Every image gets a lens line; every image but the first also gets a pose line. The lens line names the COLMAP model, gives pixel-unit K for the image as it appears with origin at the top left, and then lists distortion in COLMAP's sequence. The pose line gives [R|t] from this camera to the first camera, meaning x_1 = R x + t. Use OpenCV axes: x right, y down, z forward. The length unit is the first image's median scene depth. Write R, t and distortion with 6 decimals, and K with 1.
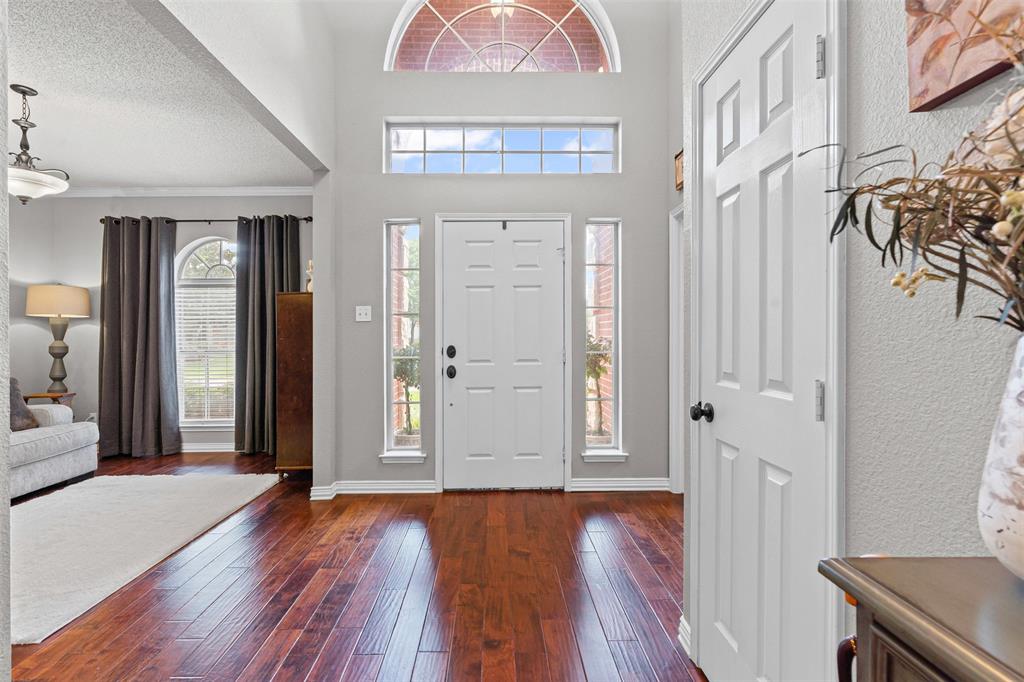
lens RADIAL K [[469.9, 0, 490.5], [0, 469.9, 338.0], [0, 0, 1]] dist [-0.007071, 0.003119]
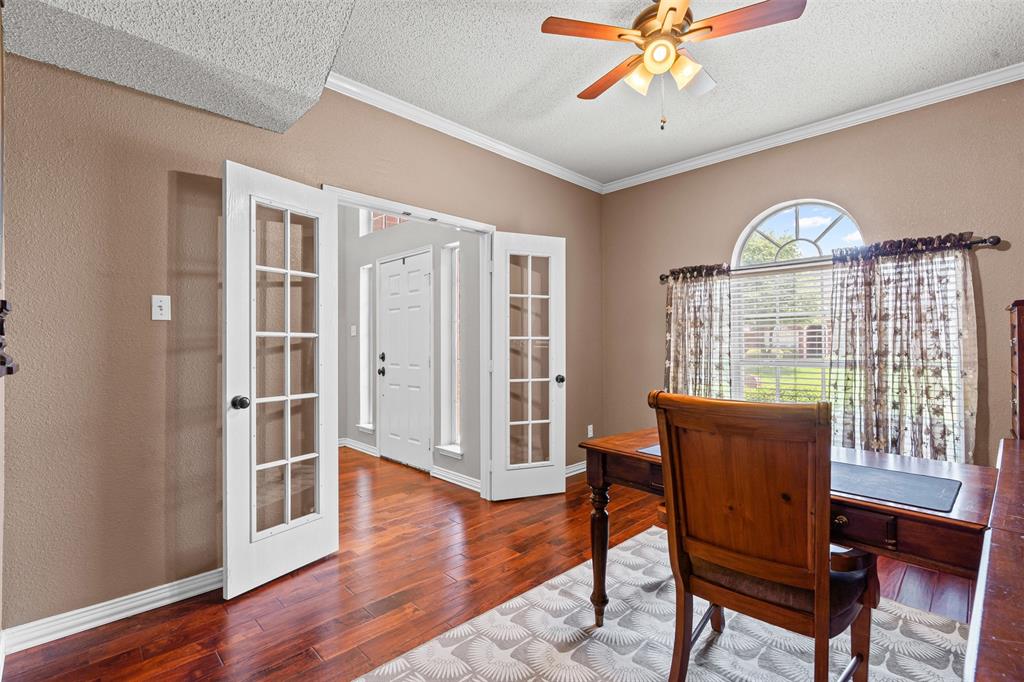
lens RADIAL K [[469.9, 0, 509.6], [0, 469.9, 345.0], [0, 0, 1]] dist [-0.007071, 0.003119]
pose [[0.685938, 0.004476, -0.727646, 1.180605], [-0.008498, 0.999962, -0.001860, -0.006743], [0.727610, 0.007459, 0.685950, 0.318505]]
